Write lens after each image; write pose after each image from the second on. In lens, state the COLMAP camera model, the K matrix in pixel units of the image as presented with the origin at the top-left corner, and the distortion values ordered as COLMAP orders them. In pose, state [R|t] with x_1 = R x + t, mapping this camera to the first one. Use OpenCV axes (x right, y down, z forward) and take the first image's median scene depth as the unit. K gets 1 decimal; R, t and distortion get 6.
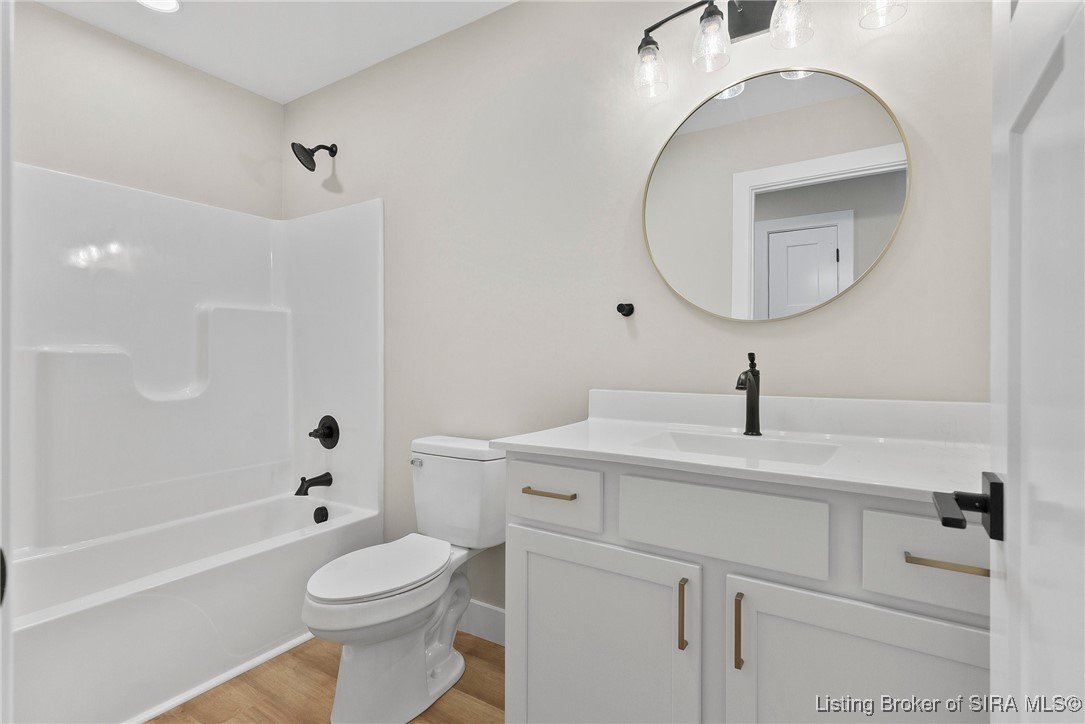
lens RADIAL K [[529.1, 0, 522.9], [0, 529.1, 353.2], [0, 0, 1]] dist [0.005949, 0.001206]
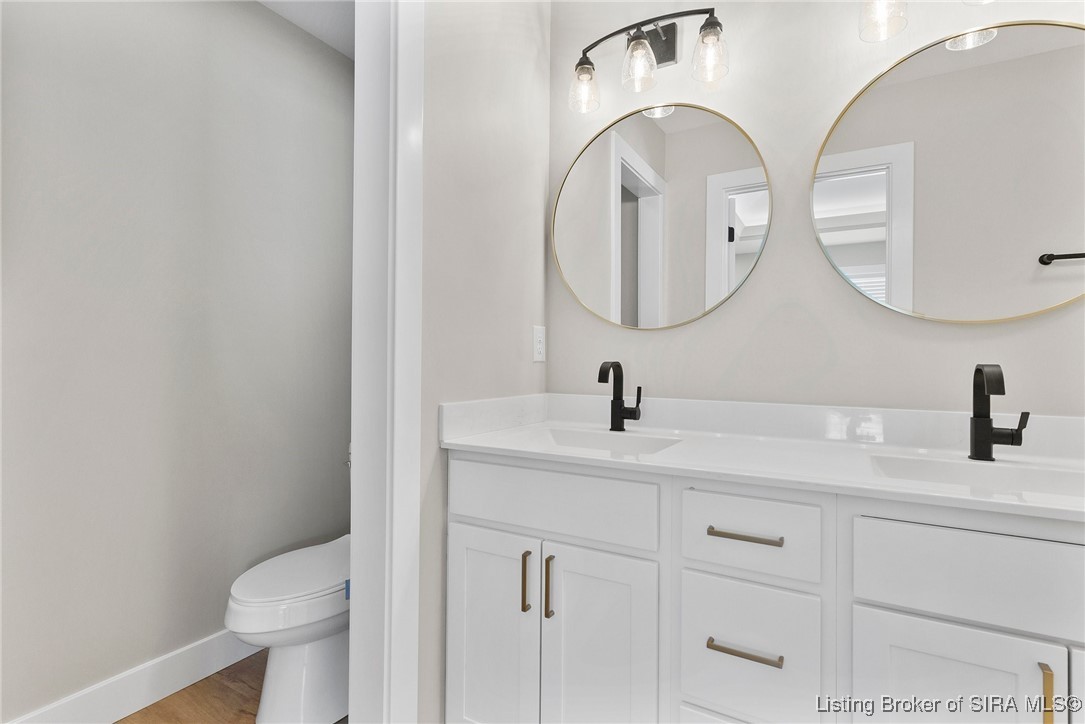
lens RADIAL K [[529.1, 0, 533.5], [0, 529.1, 362.4], [0, 0, 1]] dist [0.005949, 0.001206]
pose [[0.998166, 0.013412, 0.059040, 0.080390], [-0.014078, 0.999842, 0.010877, -0.000596], [-0.058885, -0.011688, 0.998196, -0.051128]]
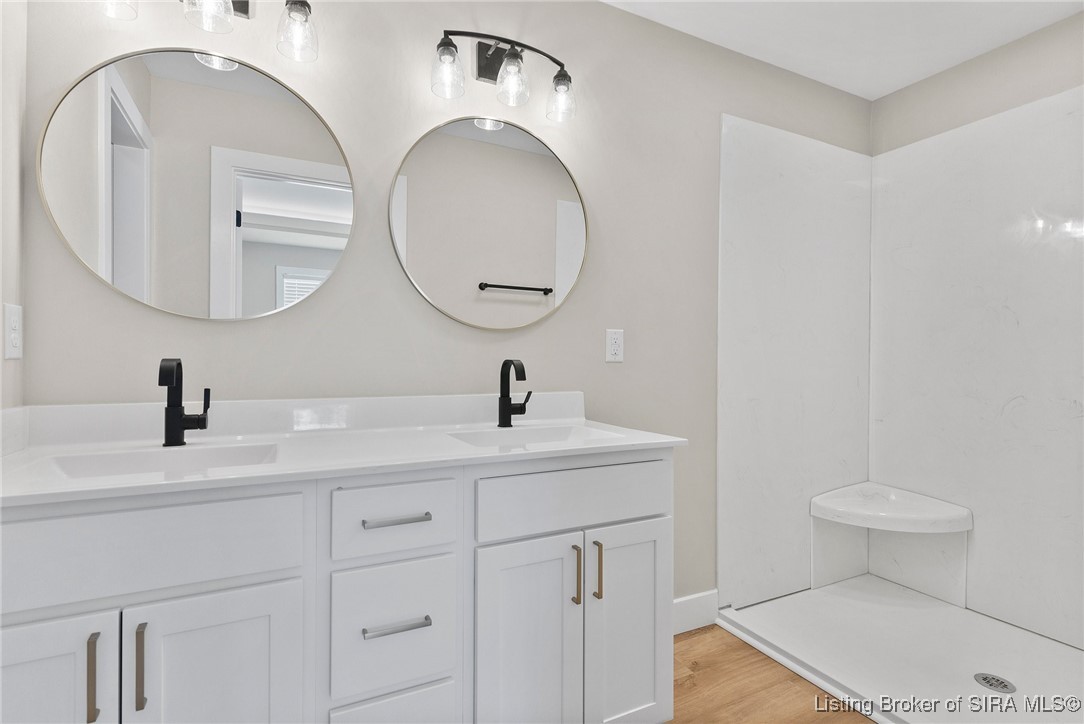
lens RADIAL K [[528.6, 0, 525.5], [0, 528.6, 370.8], [0, 0, 1]] dist [0.005949, 0.001206]
pose [[0.504381, -0.011811, 0.863400, -0.019027], [-0.013275, 0.999682, 0.021430, 0.000116], [-0.863379, -0.022271, 0.504064, 0.012425]]
